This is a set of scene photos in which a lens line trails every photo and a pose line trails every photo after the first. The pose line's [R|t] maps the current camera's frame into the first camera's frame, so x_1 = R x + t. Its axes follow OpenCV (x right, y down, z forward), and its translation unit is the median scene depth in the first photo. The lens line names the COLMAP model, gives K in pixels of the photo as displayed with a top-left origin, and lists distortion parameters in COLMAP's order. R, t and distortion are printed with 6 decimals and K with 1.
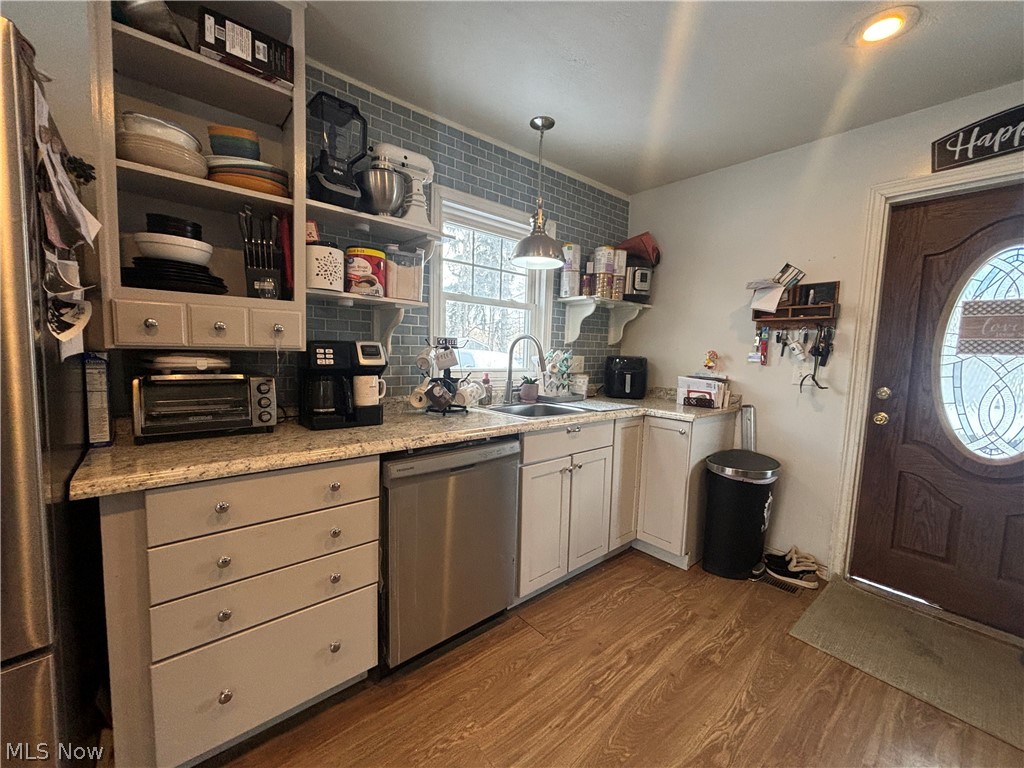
lens RADIAL K [[409.7, 0, 511.6], [0, 409.7, 384.3], [0, 0, 1]] dist [0.001542, -0.000483]
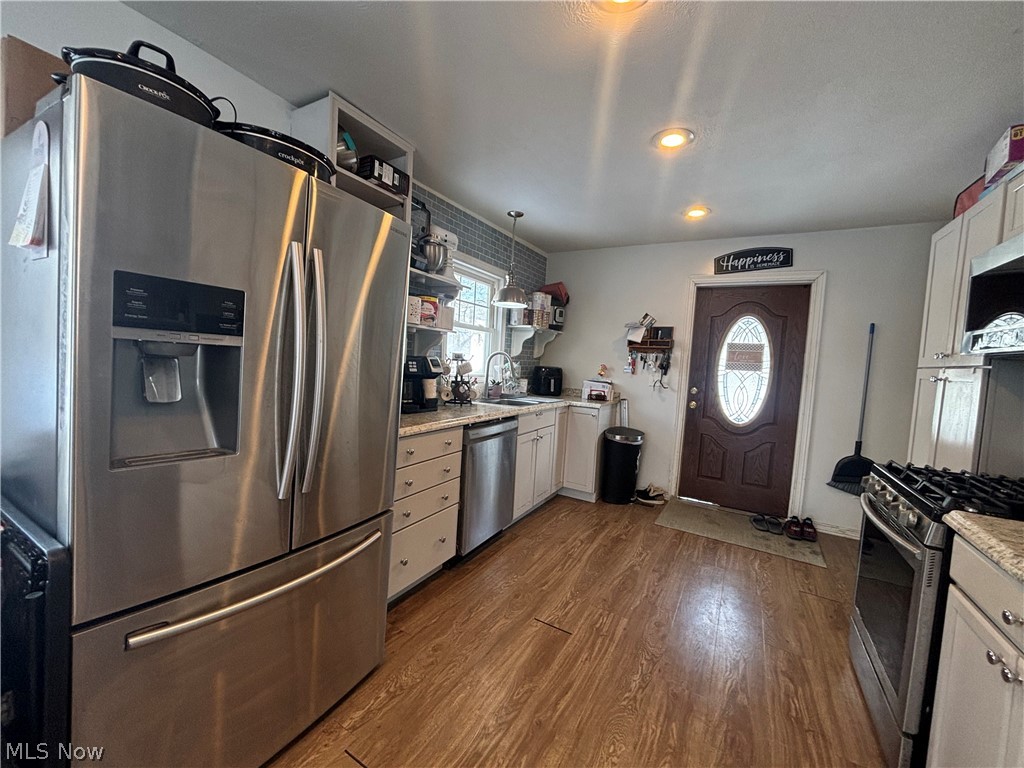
lens RADIAL K [[409.7, 0, 508.9], [0, 409.7, 386.1], [0, 0, 1]] dist [0.001542, -0.000483]
pose [[0.942709, 0.001691, 0.333611, -0.525216], [0.000660, 0.999976, -0.006934, 0.014712], [-0.333615, 0.006757, 0.942685, -0.487620]]
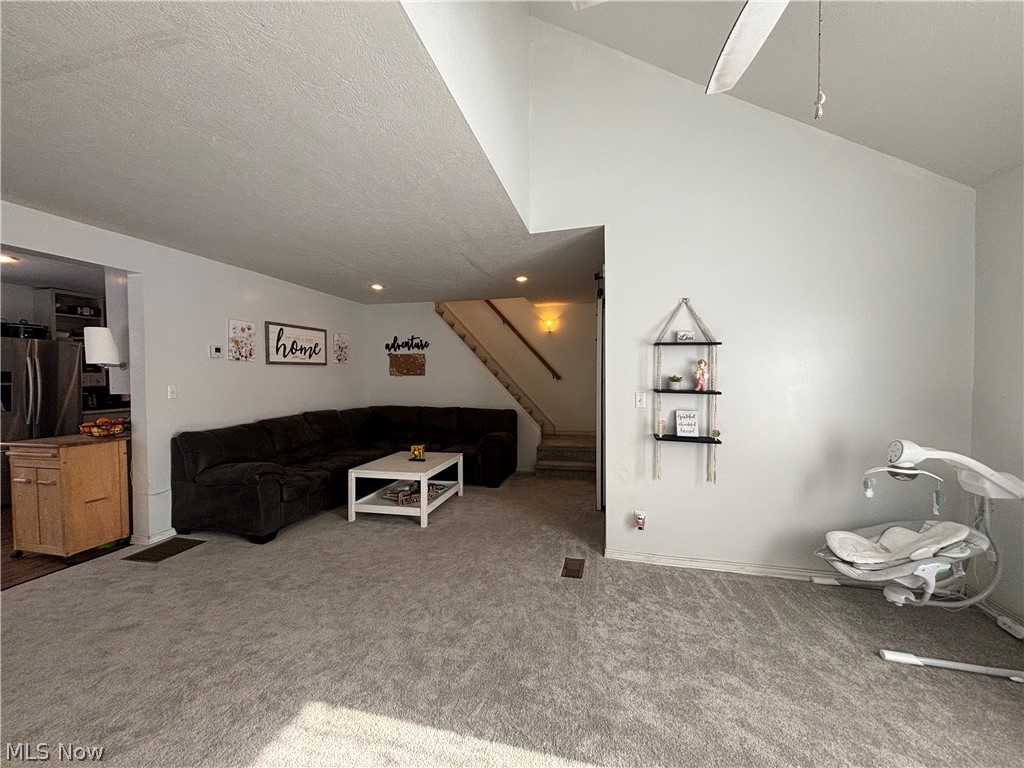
lens RADIAL K [[409.7, 0, 510.9], [0, 409.7, 385.7], [0, 0, 1]] dist [0.001542, -0.000483]
pose [[0.803789, -0.048217, 0.592957, 0.191061], [0.076582, 0.996804, -0.022755, 0.221866], [-0.589965, 0.063700, 0.804912, -3.287924]]
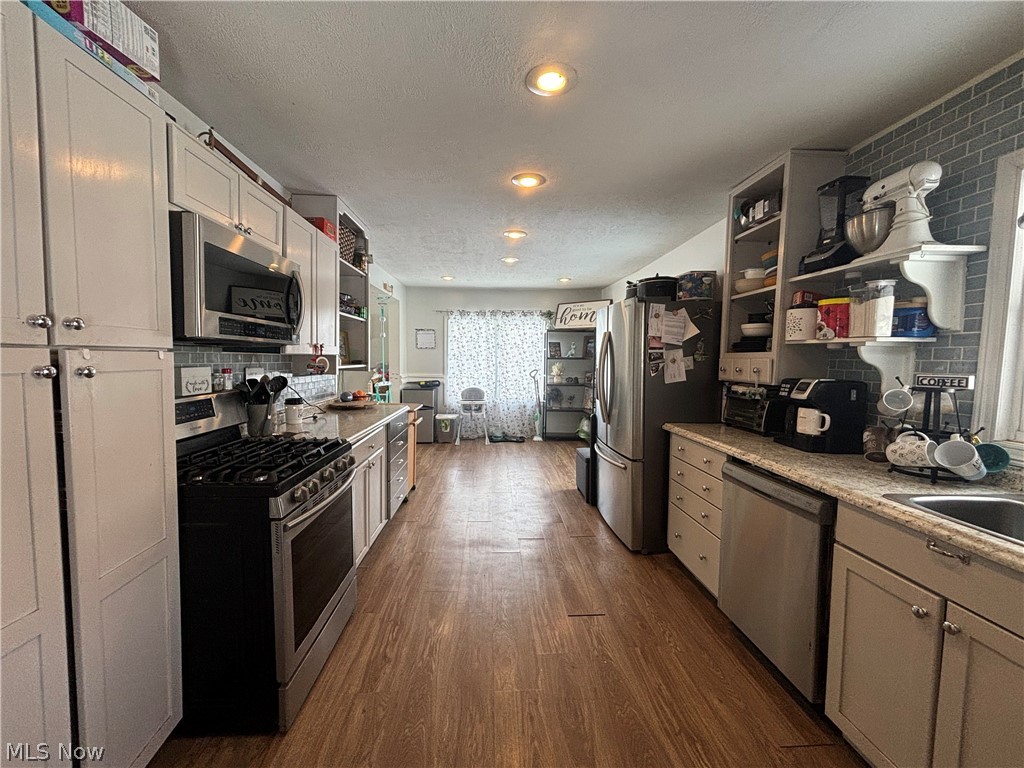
lens RADIAL K [[409.7, 0, 508.1], [0, 409.7, 385.0], [0, 0, 1]] dist [0.001542, -0.000483]
pose [[-0.609126, 0.012587, -0.792973, 0.983722], [-0.101589, 0.990399, 0.093756, -0.098686], [0.786540, 0.137667, -0.601999, 0.916857]]
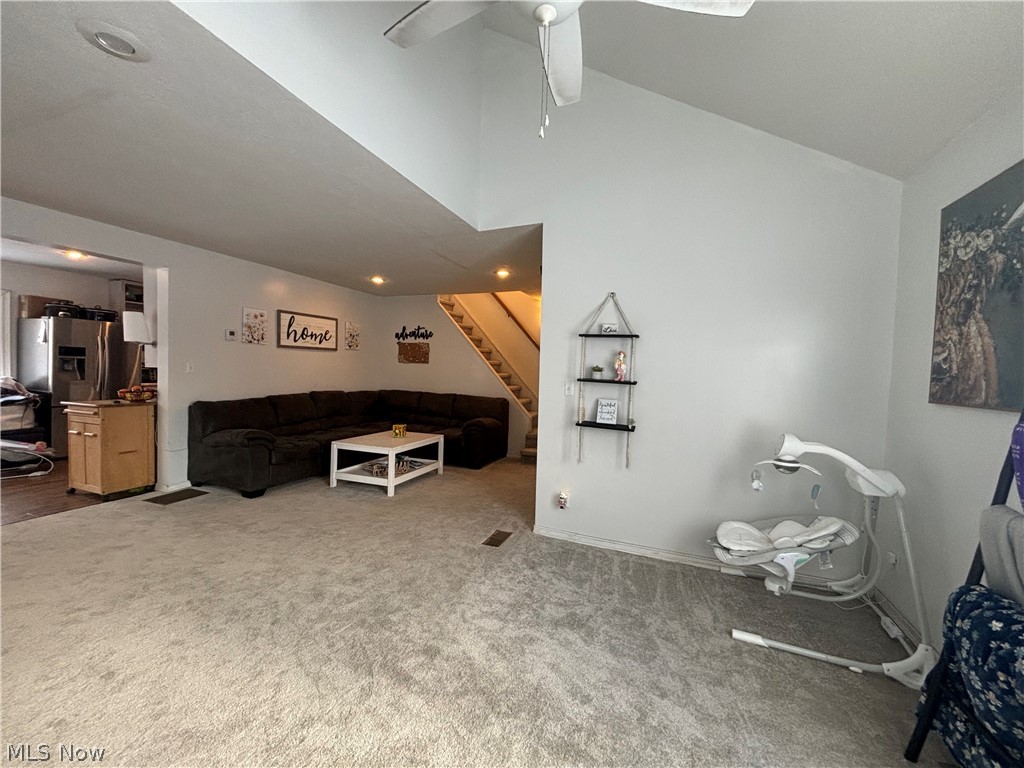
lens RADIAL K [[409.7, 0, 510.9], [0, 409.7, 384.7], [0, 0, 1]] dist [0.001542, -0.000483]
pose [[0.876817, -0.021603, 0.480339, 0.506678], [0.035218, 0.999192, -0.019350, 0.288729], [-0.479533, 0.033883, 0.876870, -3.658116]]
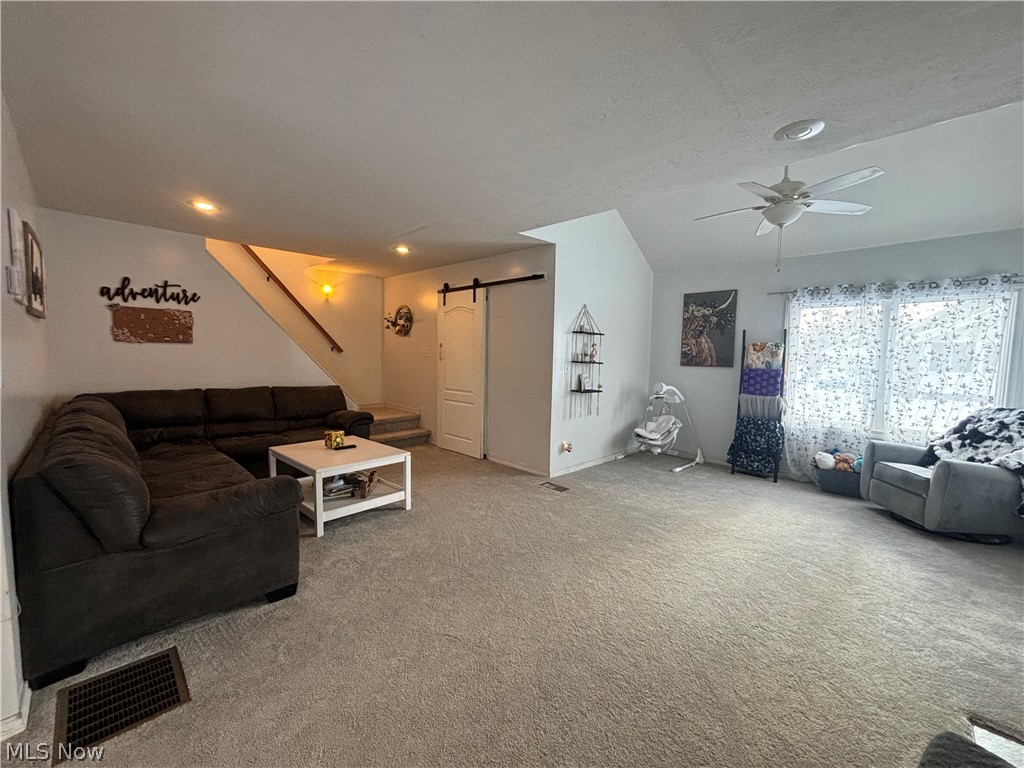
lens RADIAL K [[409.7, 0, 511.7], [0, 409.7, 384.1], [0, 0, 1]] dist [0.001542, -0.000483]
pose [[-0.094330, -0.108281, 0.989635, -0.791512], [0.058461, 0.991750, 0.114084, 0.083629], [-0.993823, 0.068616, -0.087221, -1.796938]]
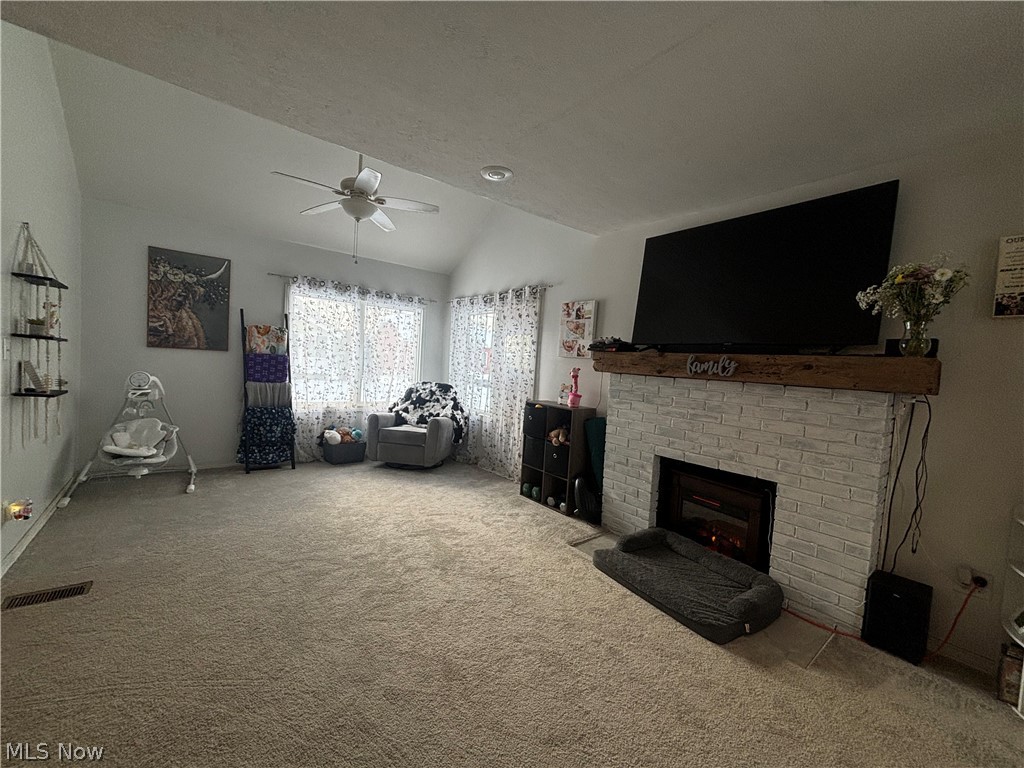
lens RADIAL K [[409.7, 0, 509.2], [0, 409.7, 385.0], [0, 0, 1]] dist [0.001542, -0.000483]
pose [[-0.995106, -0.096496, 0.021294, 0.112811], [-0.092822, 0.986688, 0.133532, 0.100978], [-0.033896, 0.130902, -0.990816, -1.252276]]
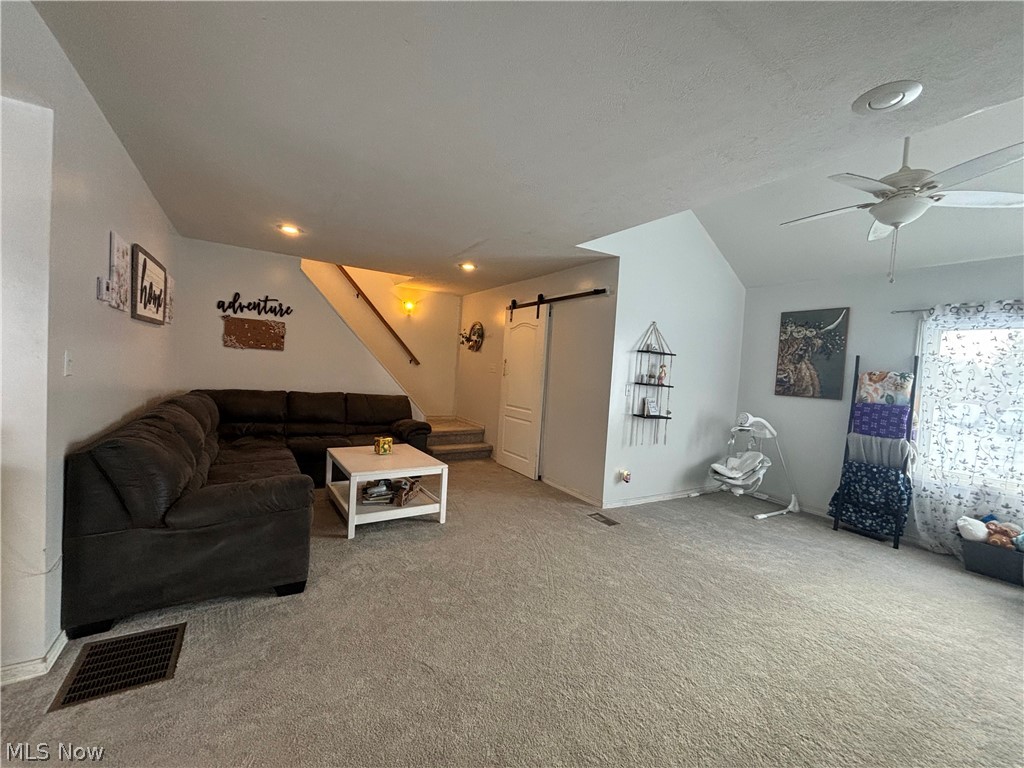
lens RADIAL K [[409.7, 0, 511.6], [0, 409.7, 384.9], [0, 0, 1]] dist [0.001542, -0.000483]
pose [[0.144504, -0.060636, 0.987645, -0.706696], [0.023345, 0.998052, 0.057859, 0.112824], [-0.989229, 0.014696, 0.145638, -2.030228]]
